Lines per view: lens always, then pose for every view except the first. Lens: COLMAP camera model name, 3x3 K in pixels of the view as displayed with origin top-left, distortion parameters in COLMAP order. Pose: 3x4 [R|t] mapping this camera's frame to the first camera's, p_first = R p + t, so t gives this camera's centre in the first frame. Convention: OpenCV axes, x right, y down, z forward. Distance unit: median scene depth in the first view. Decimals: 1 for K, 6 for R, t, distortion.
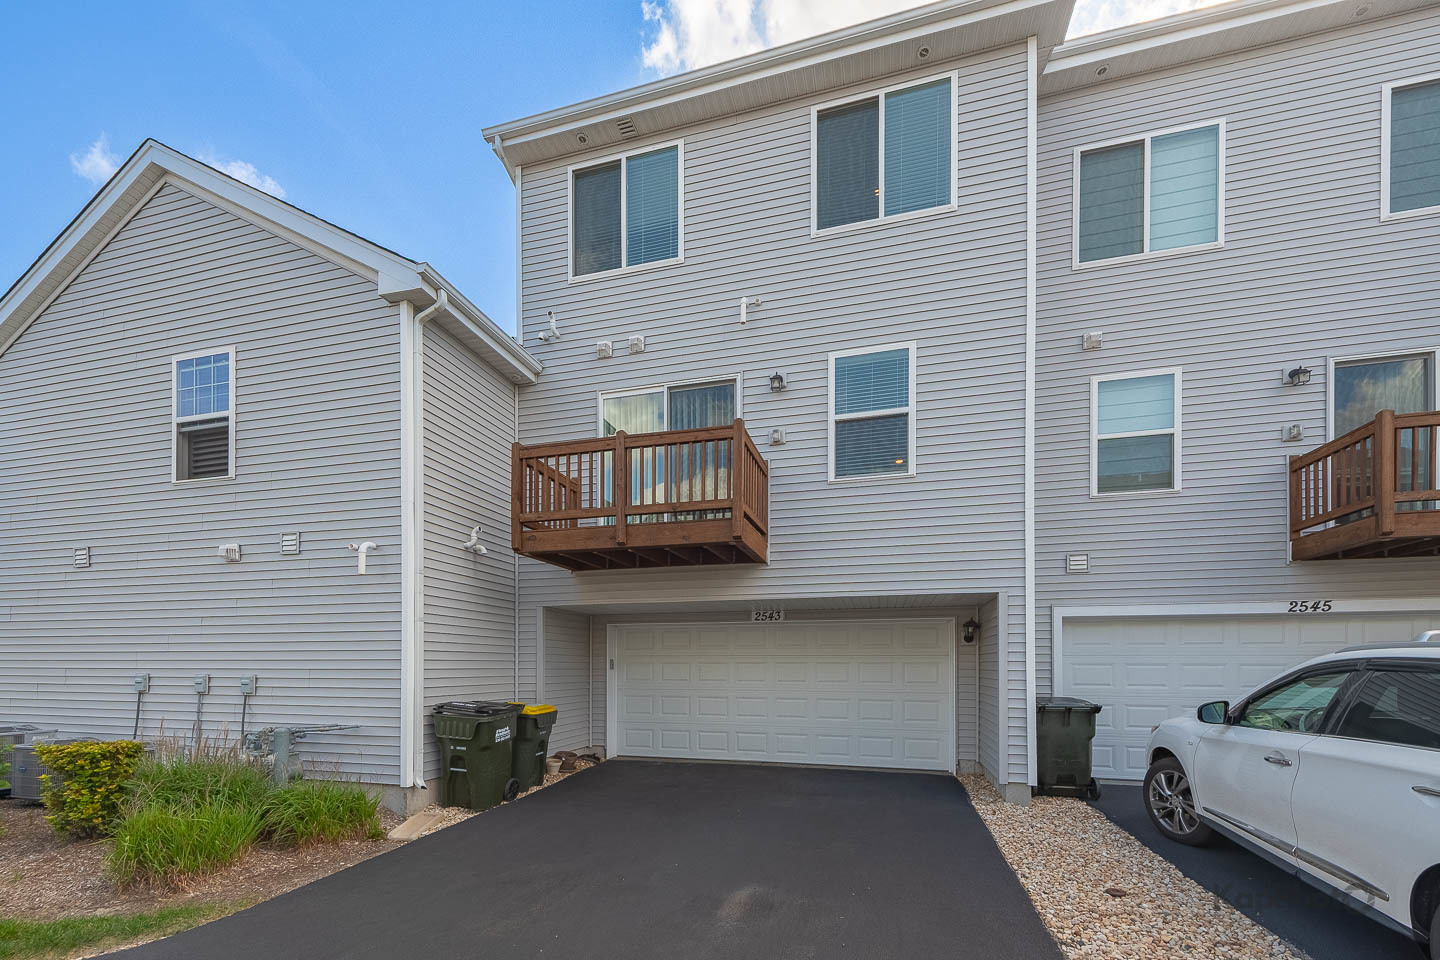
lens RADIAL K [[605.5, 0, 720.2], [0, 605.5, 547.5], [0, 0, 1]] dist [0.015064, -0.005834]
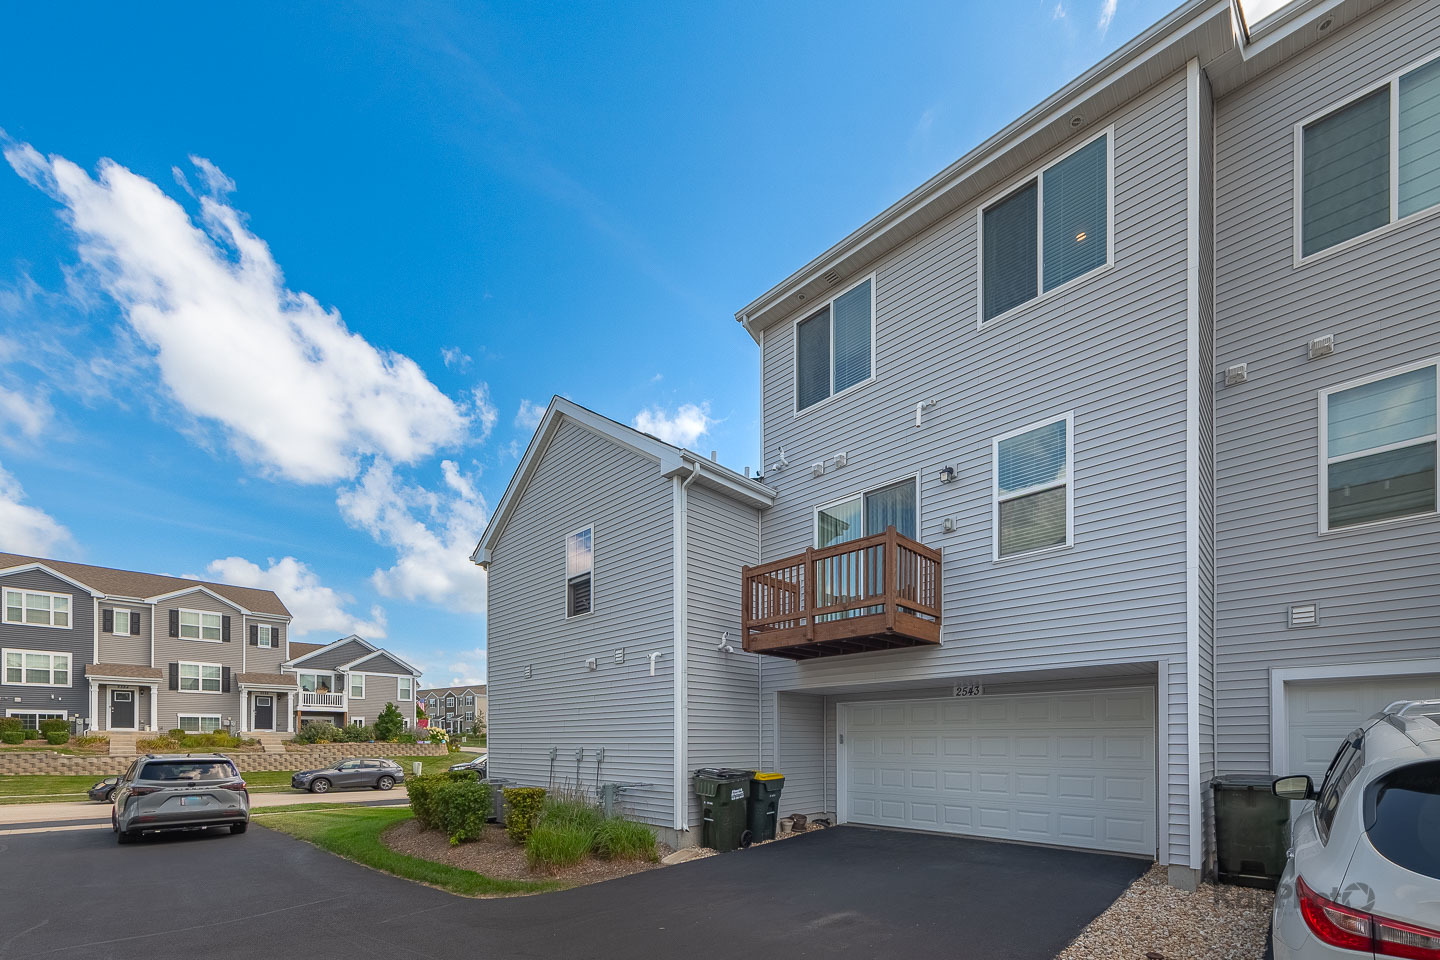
lens RADIAL K [[623.5, 0, 720.0], [0, 623.5, 480.0], [0, 0, 1]] dist [0.007067, -0.000369]
pose [[0.848264, -0.208325, -0.486877, 0.352660], [0.105940, 0.967545, -0.229419, -0.046111], [0.518869, 0.143028, 0.842804, -0.243654]]
